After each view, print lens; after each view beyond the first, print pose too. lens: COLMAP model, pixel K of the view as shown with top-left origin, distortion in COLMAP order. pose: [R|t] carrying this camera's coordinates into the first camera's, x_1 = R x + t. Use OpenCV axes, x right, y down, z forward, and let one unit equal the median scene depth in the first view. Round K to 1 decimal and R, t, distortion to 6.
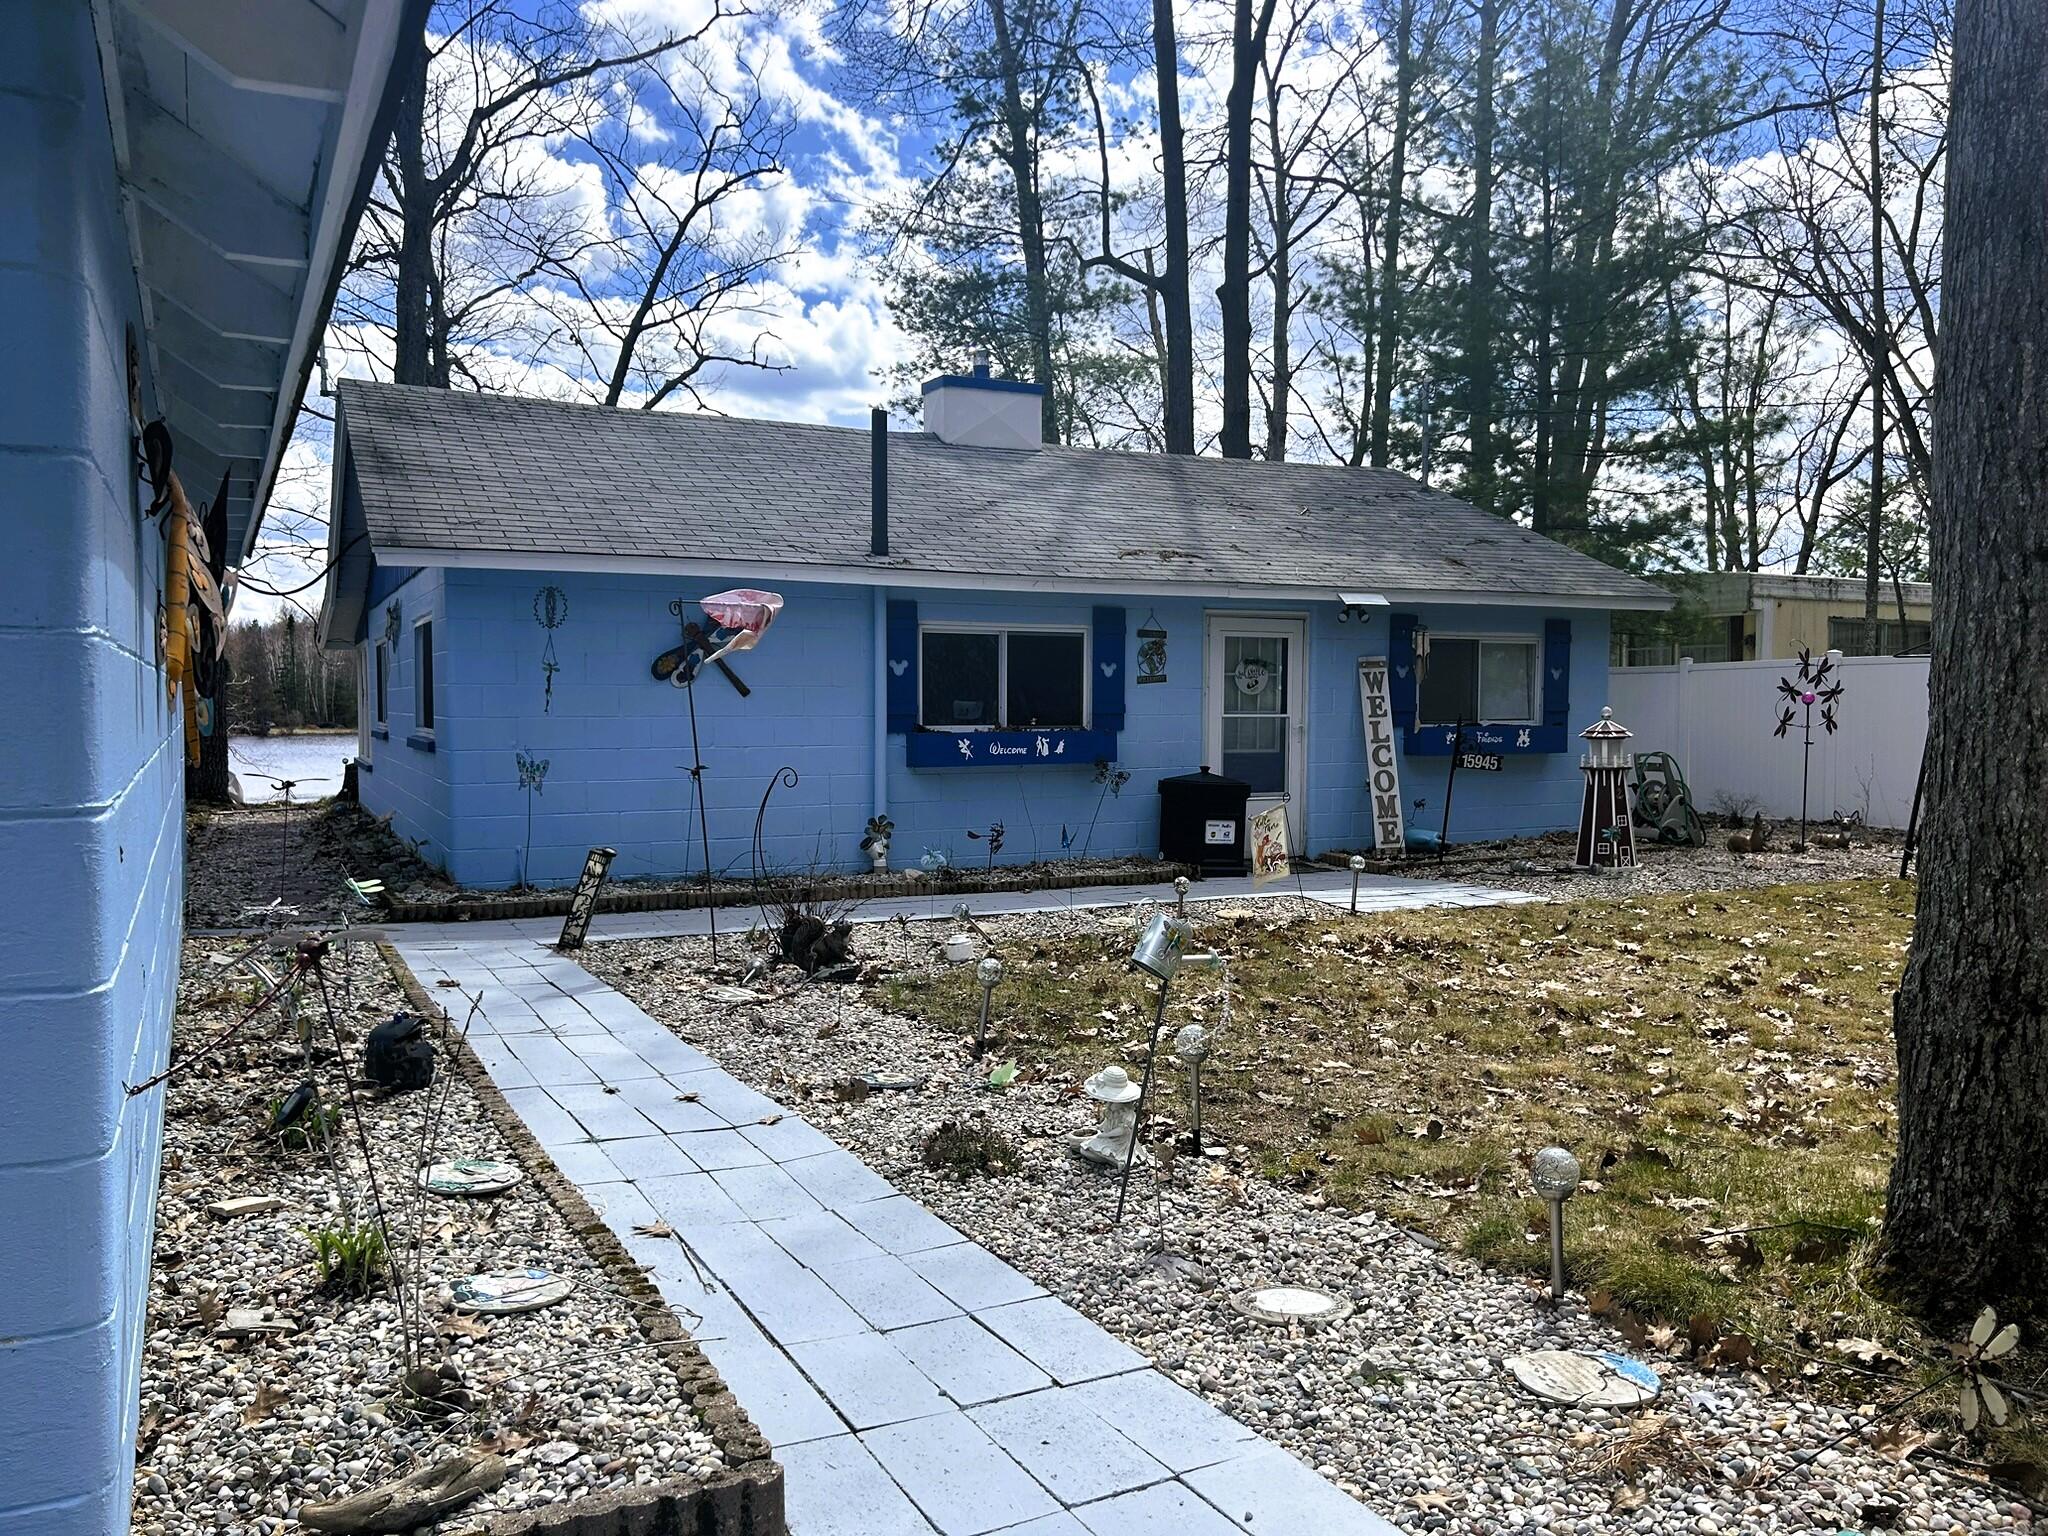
lens RADIAL K [[1575.4, 0, 1024.0], [0, 1575.4, 768.0], [0, 0, 1]] dist [0.172028, -0.000330]
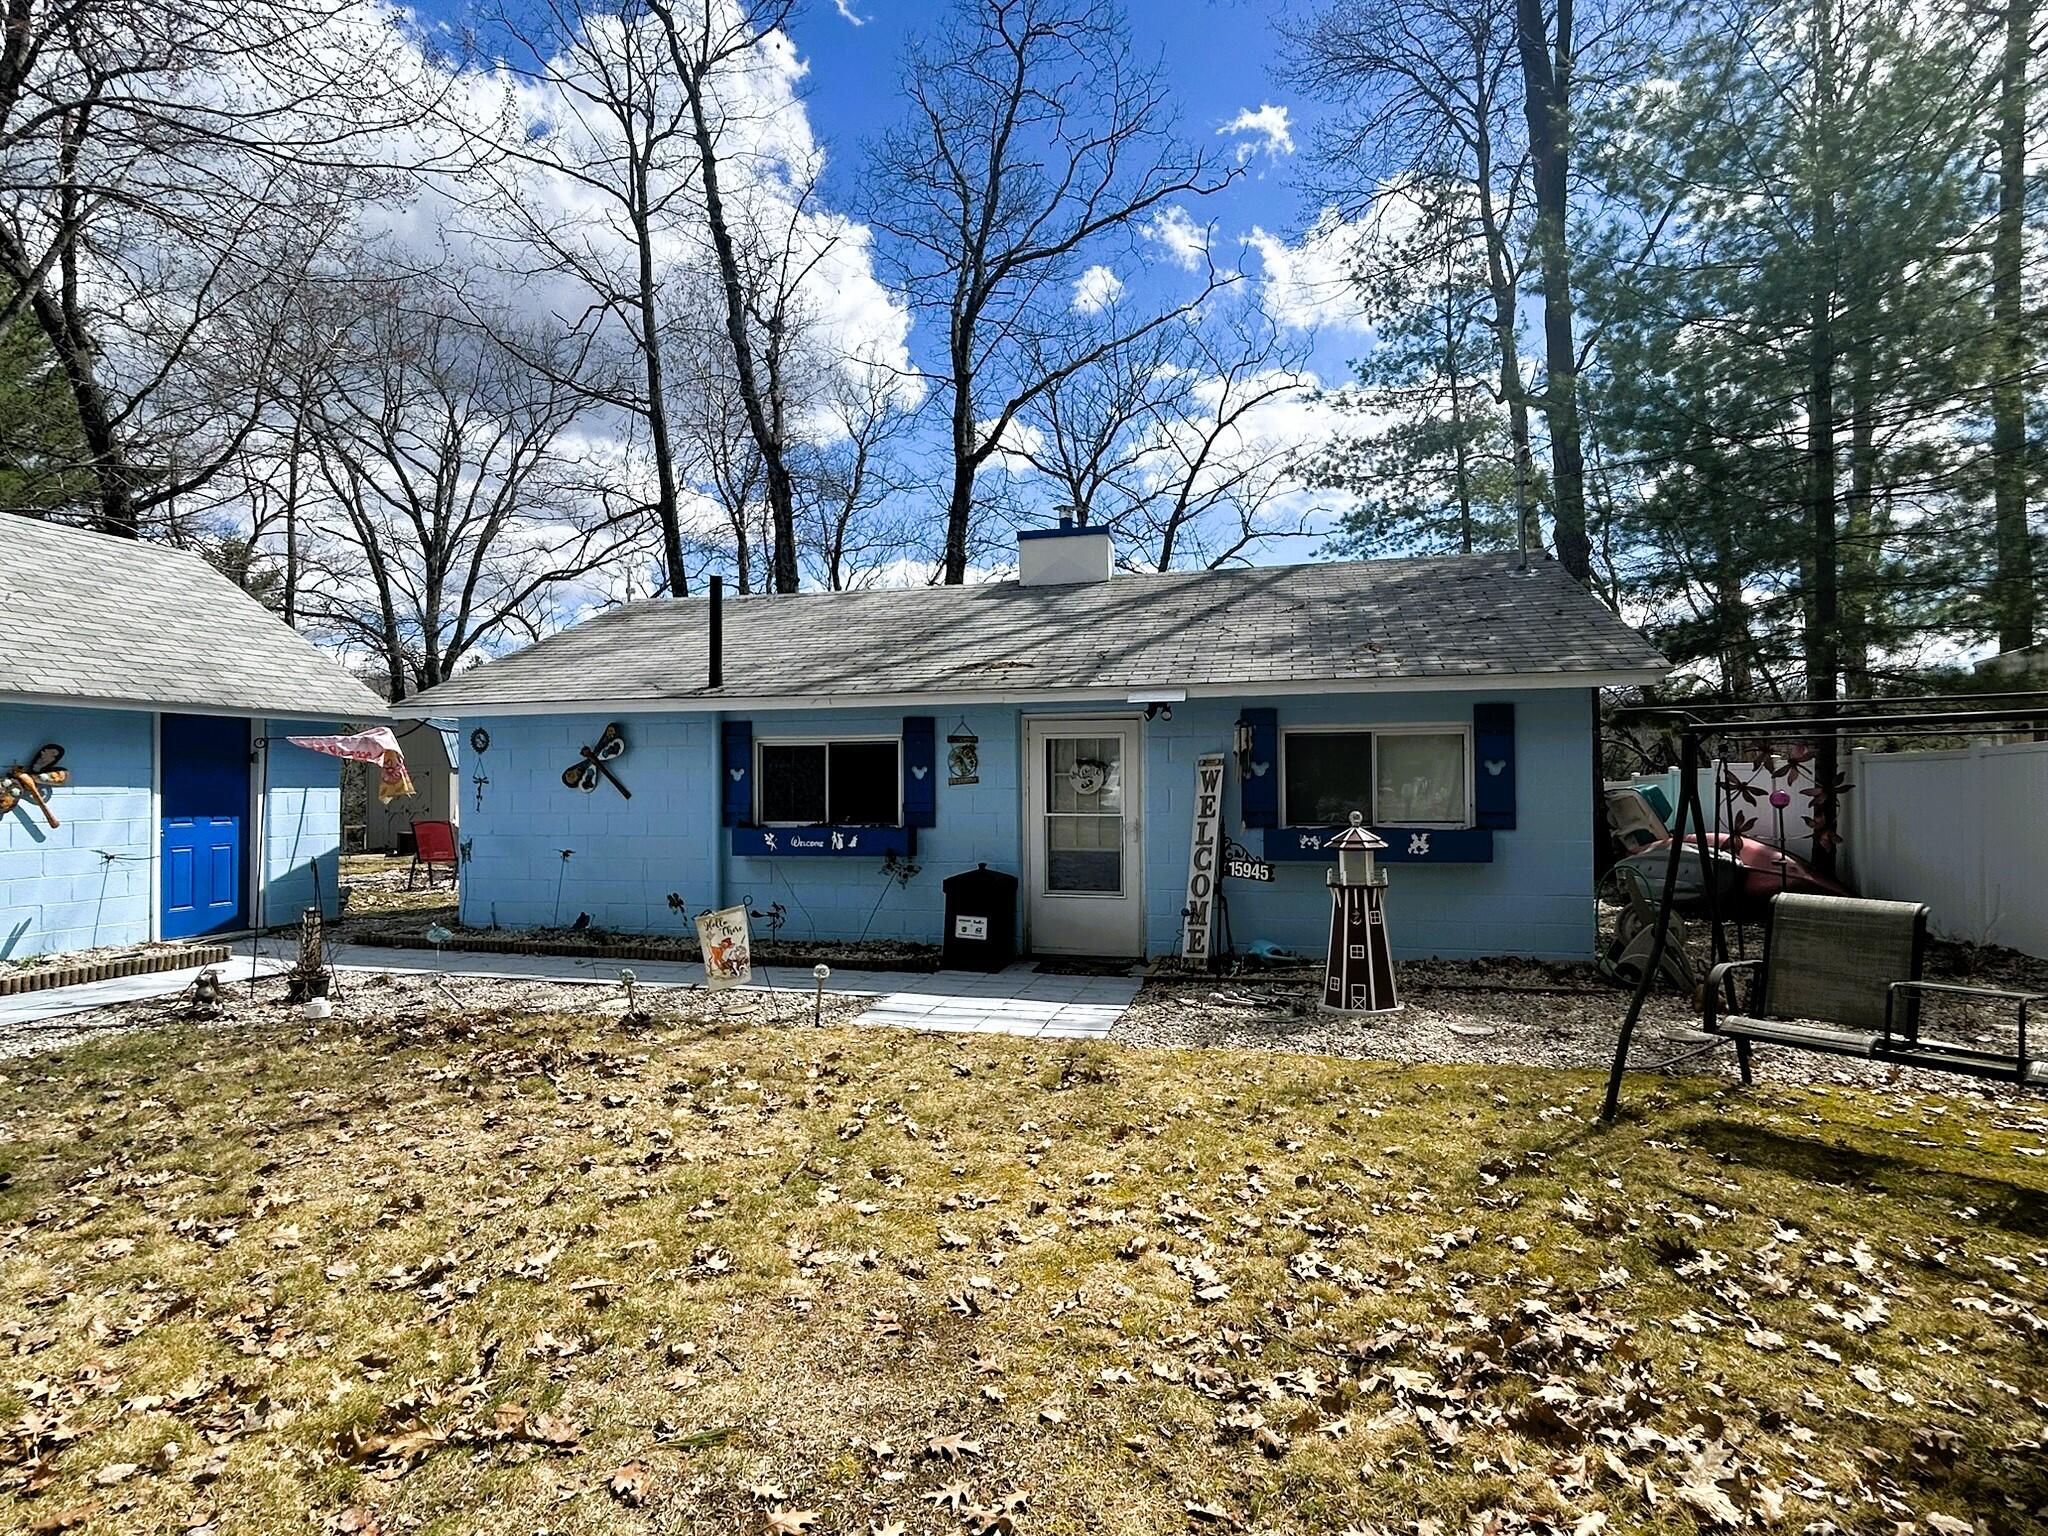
lens RADIAL K [[1083.9, 0, 1024.0], [0, 1083.9, 768.0], [0, 0, 1]] dist [0.001523, 0.000039]
pose [[0.745122, -0.013657, -0.666789, 0.615581], [-0.019962, 0.998886, -0.042765, -0.034082], [0.666630, 0.045176, 0.744019, 0.474292]]
